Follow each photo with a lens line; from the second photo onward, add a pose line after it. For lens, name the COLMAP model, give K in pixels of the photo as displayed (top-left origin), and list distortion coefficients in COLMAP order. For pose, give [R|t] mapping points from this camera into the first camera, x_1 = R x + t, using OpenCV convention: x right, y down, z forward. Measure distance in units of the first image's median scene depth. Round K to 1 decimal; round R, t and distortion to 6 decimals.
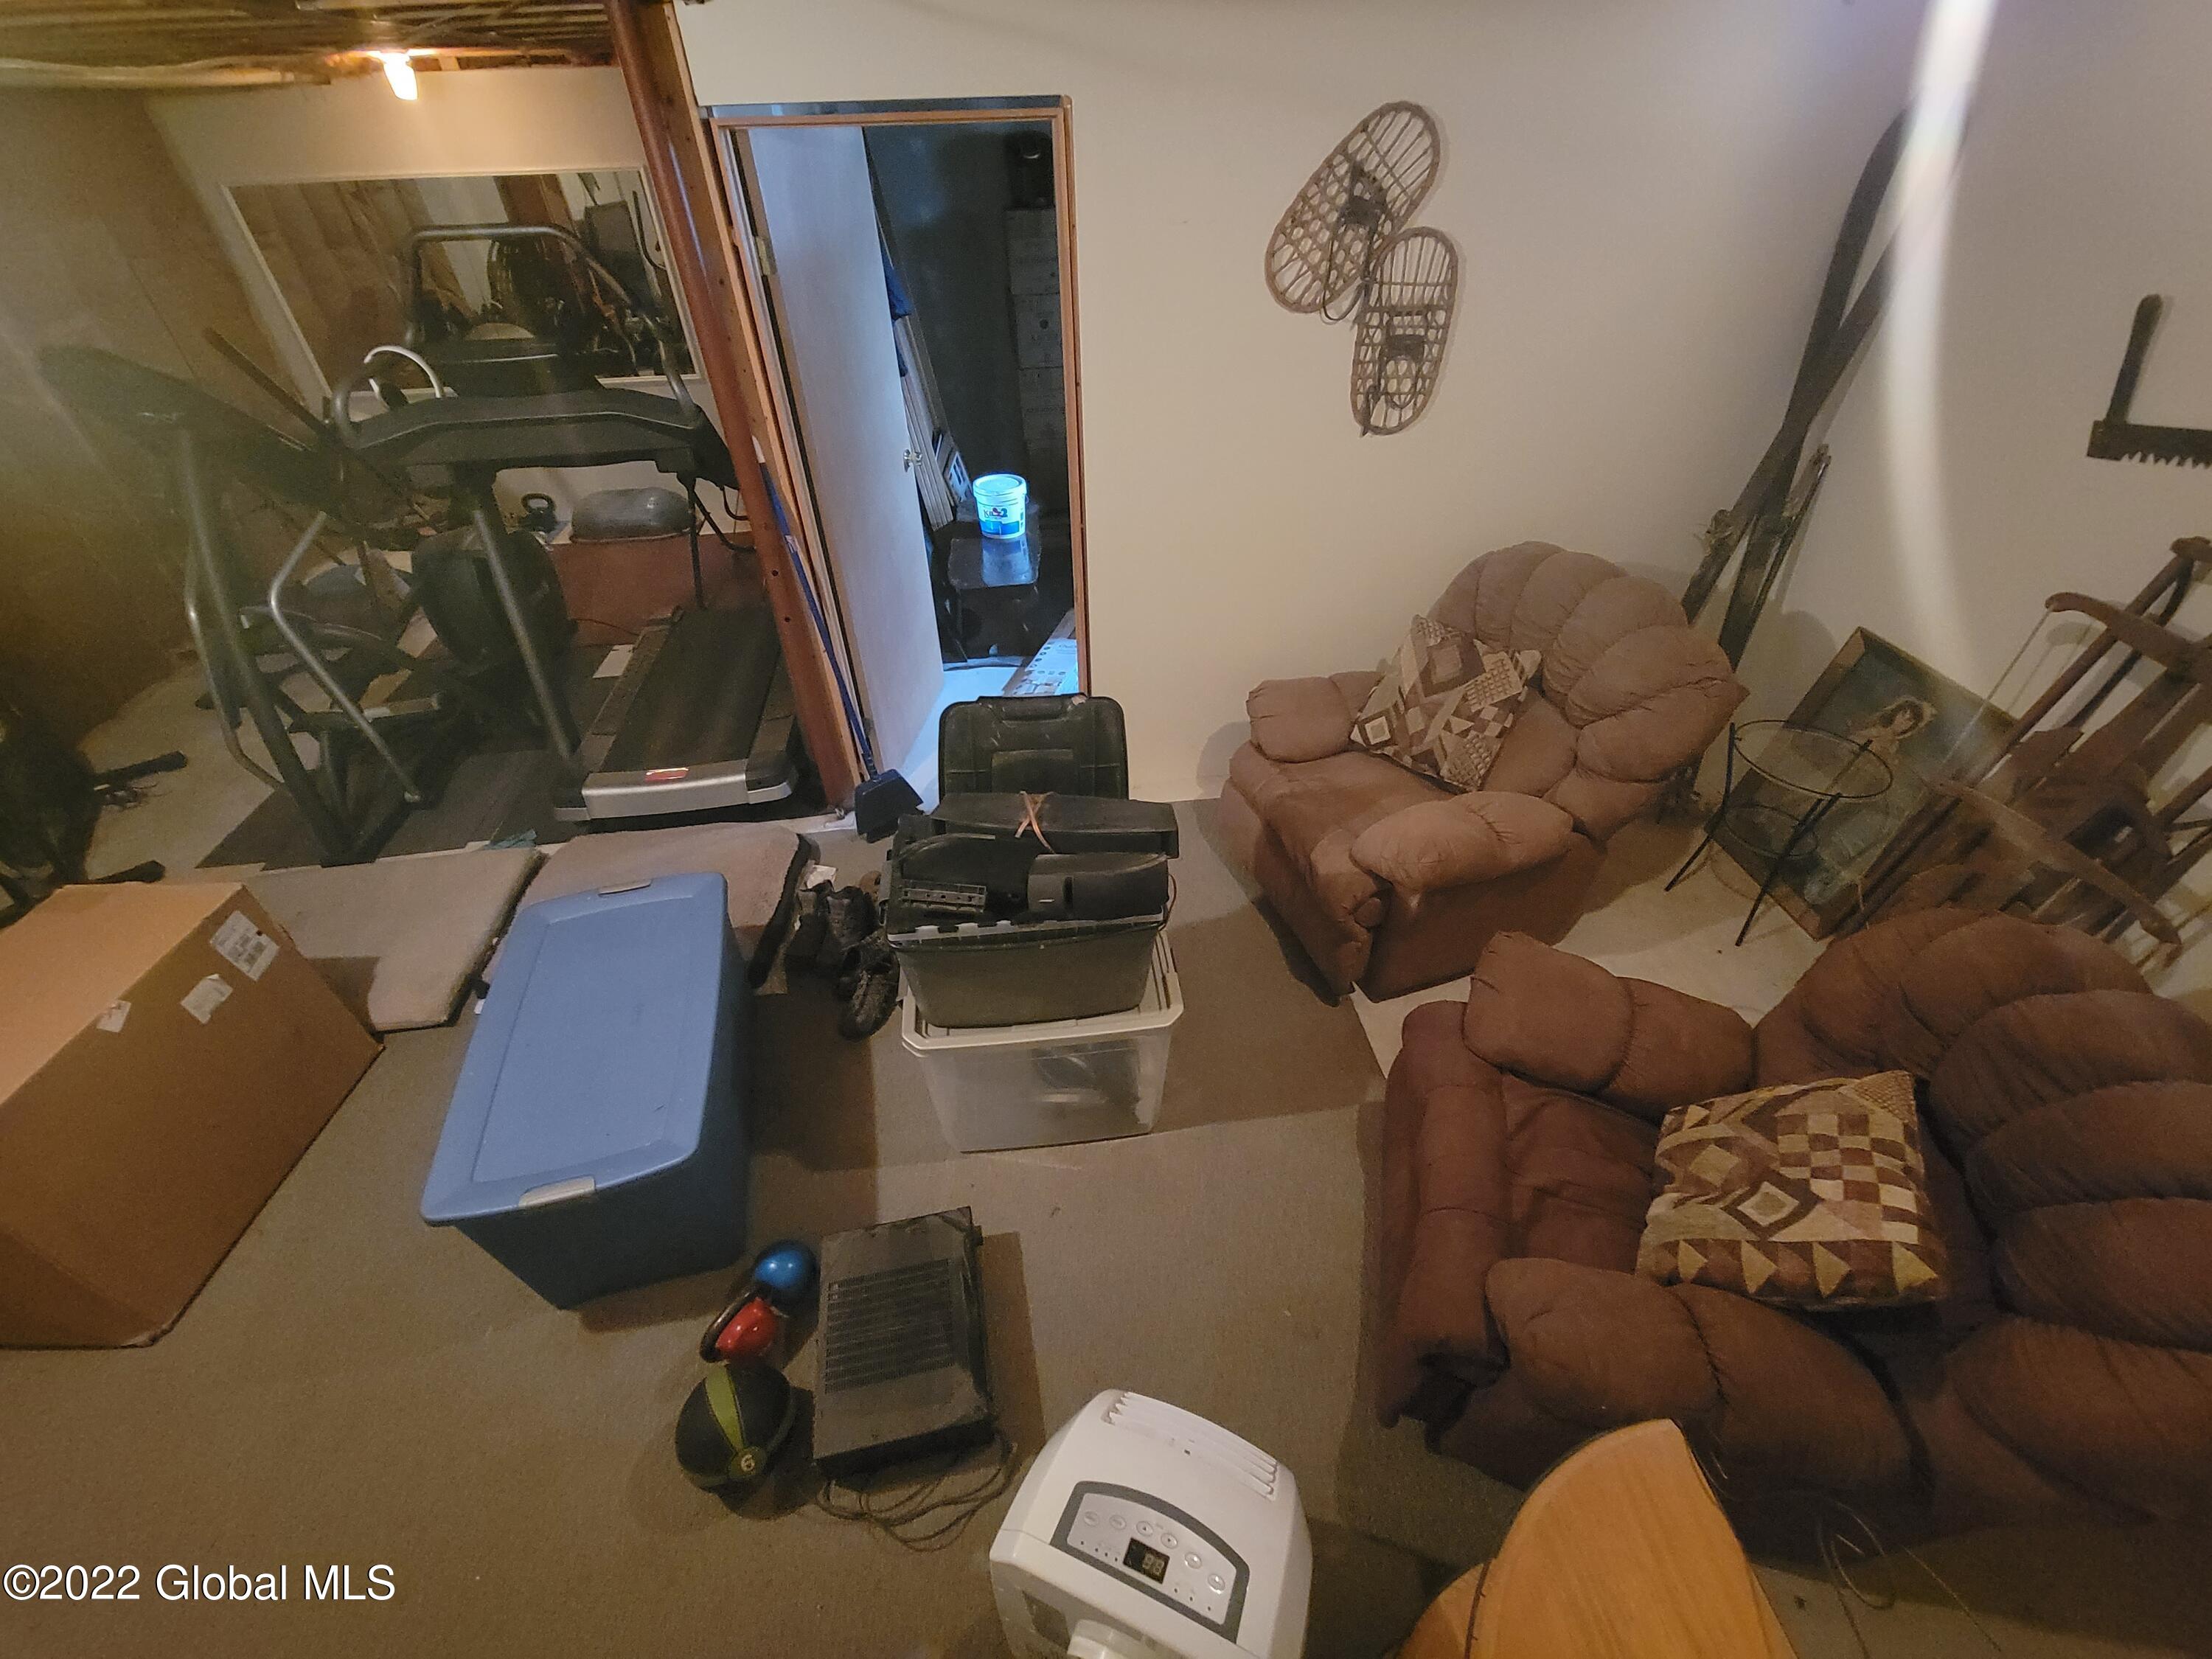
lens RADIAL K [[905.4, 0, 1109.8], [0, 905.4, 830.2], [0, 0, 1]] dist [0.011250, -0.007849]
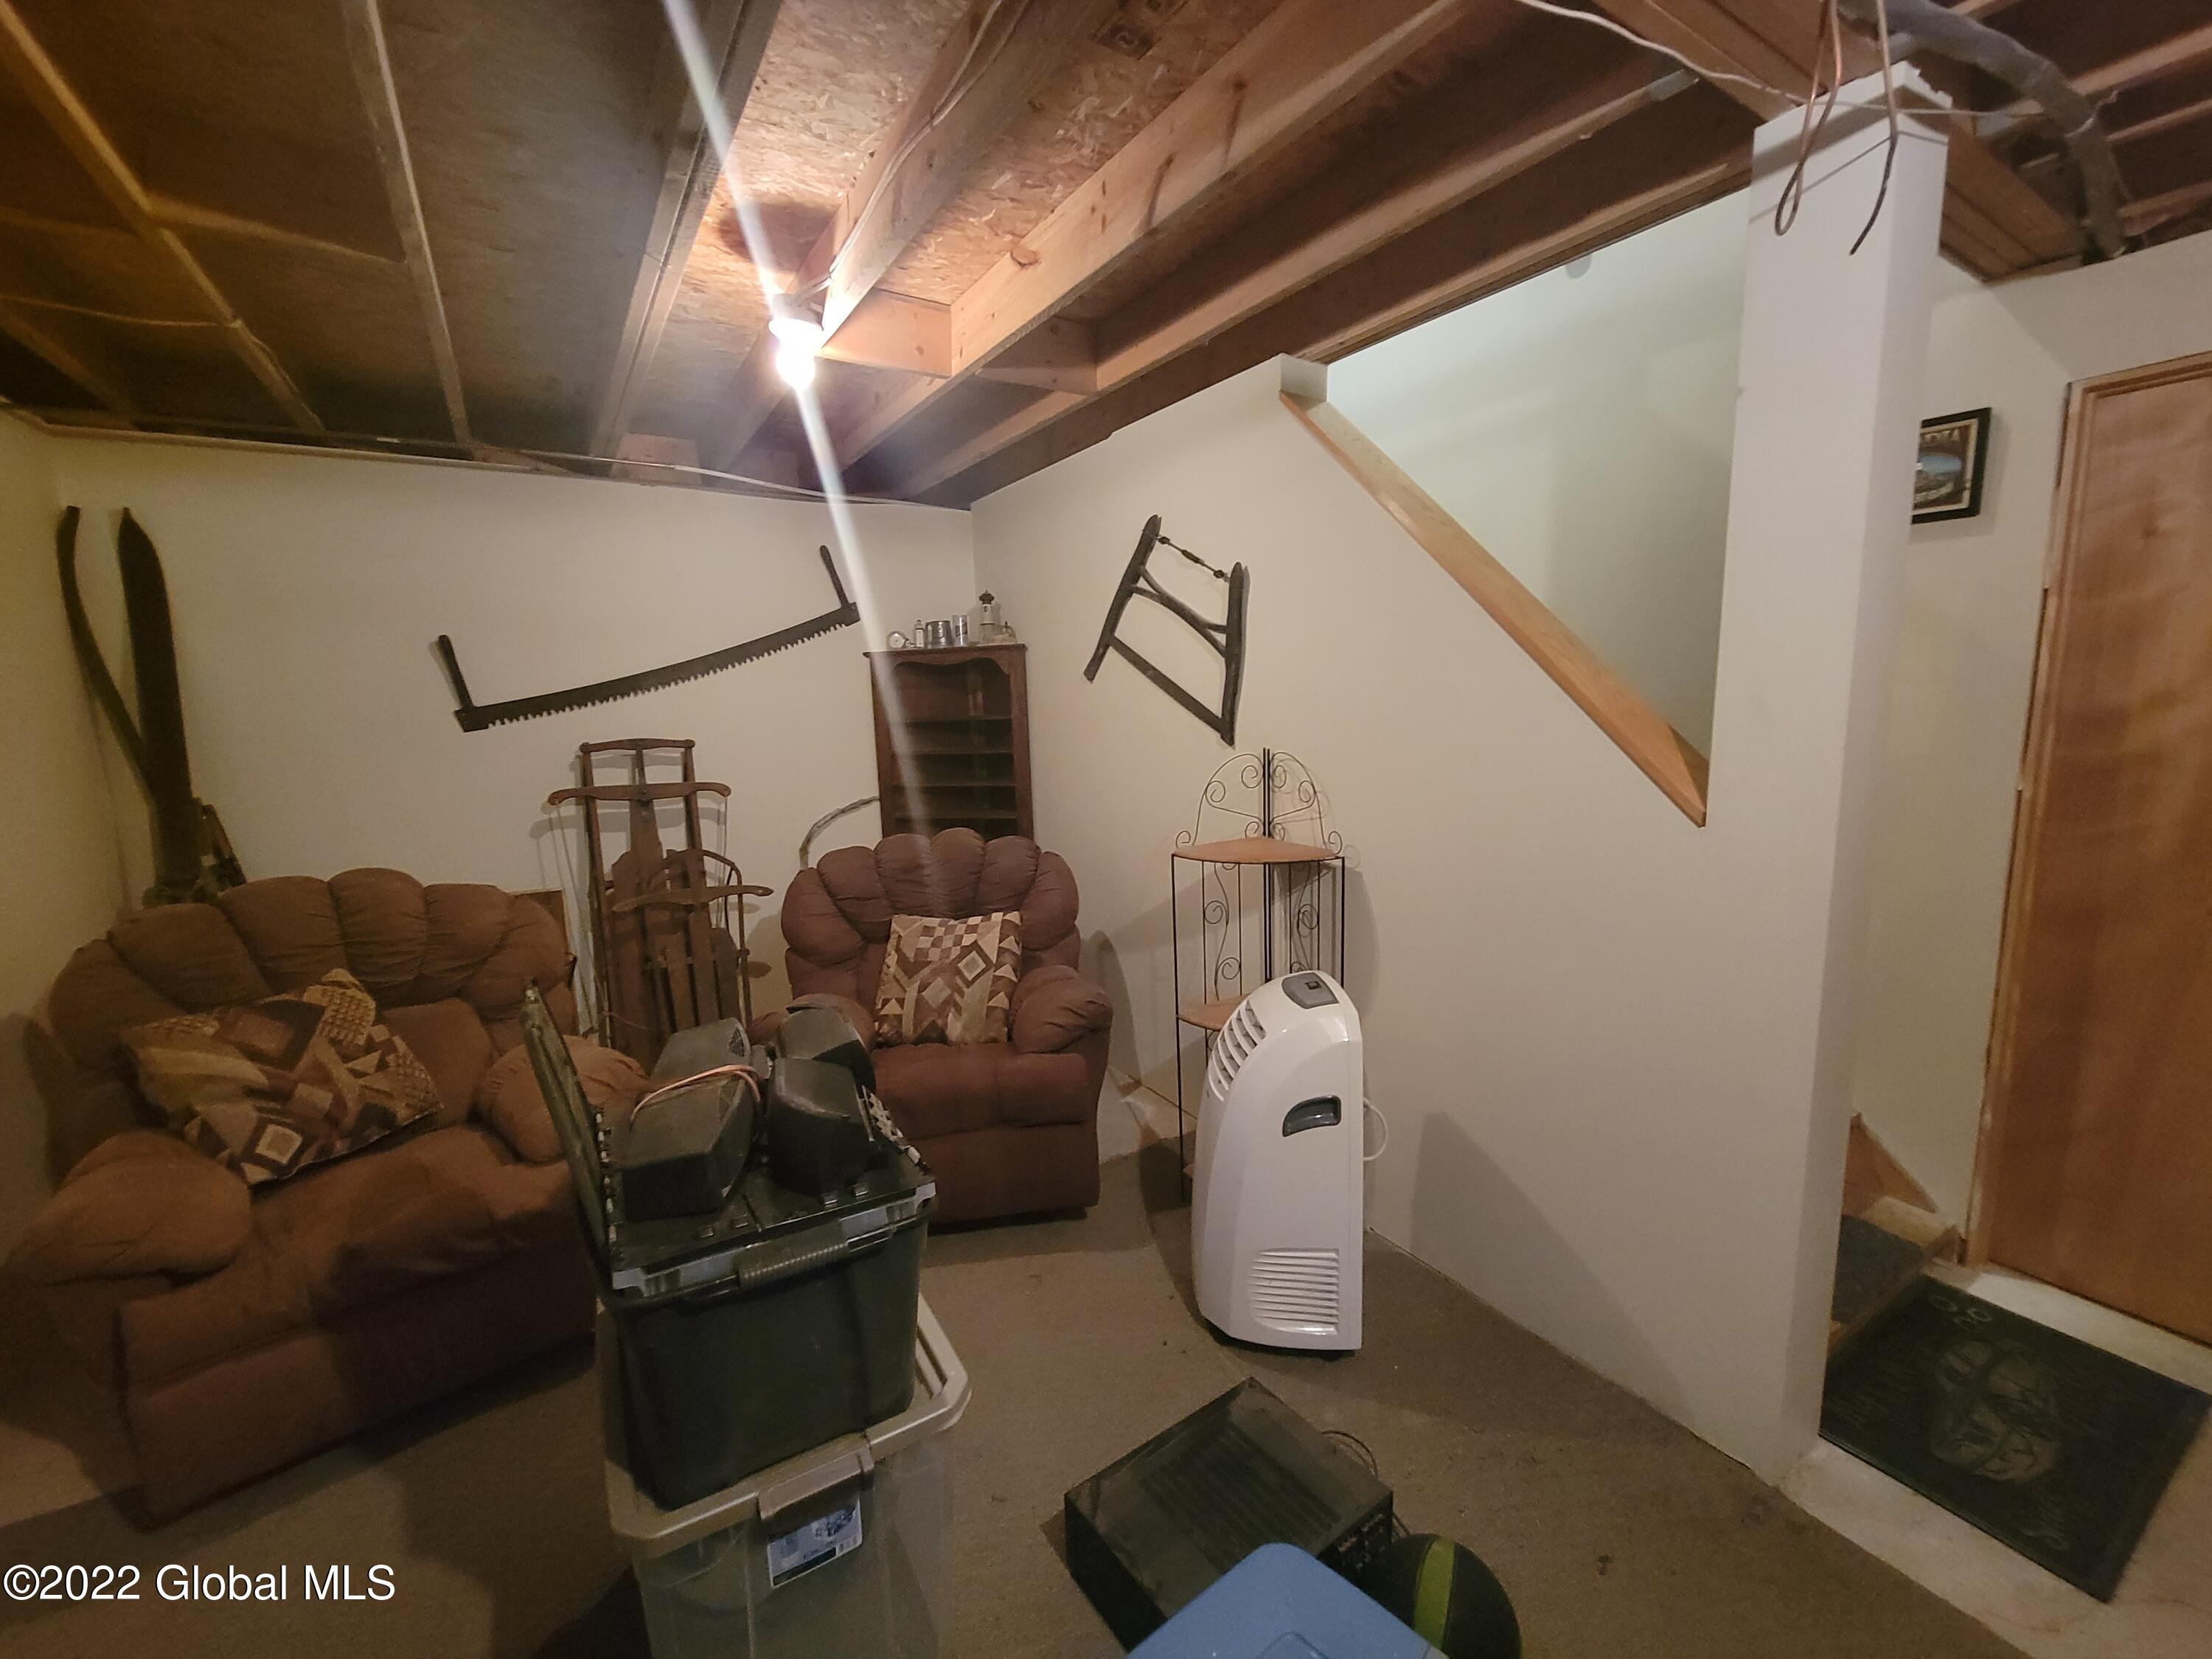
lens RADIAL K [[905.4, 0, 1109.8], [0, 905.4, 830.2], [0, 0, 1]] dist [0.011250, -0.007849]
pose [[-0.414457, -0.101628, 0.904377, -0.956355], [0.597570, 0.719114, 0.354663, -0.253063], [-0.686393, 0.687421, -0.237312, 0.968694]]
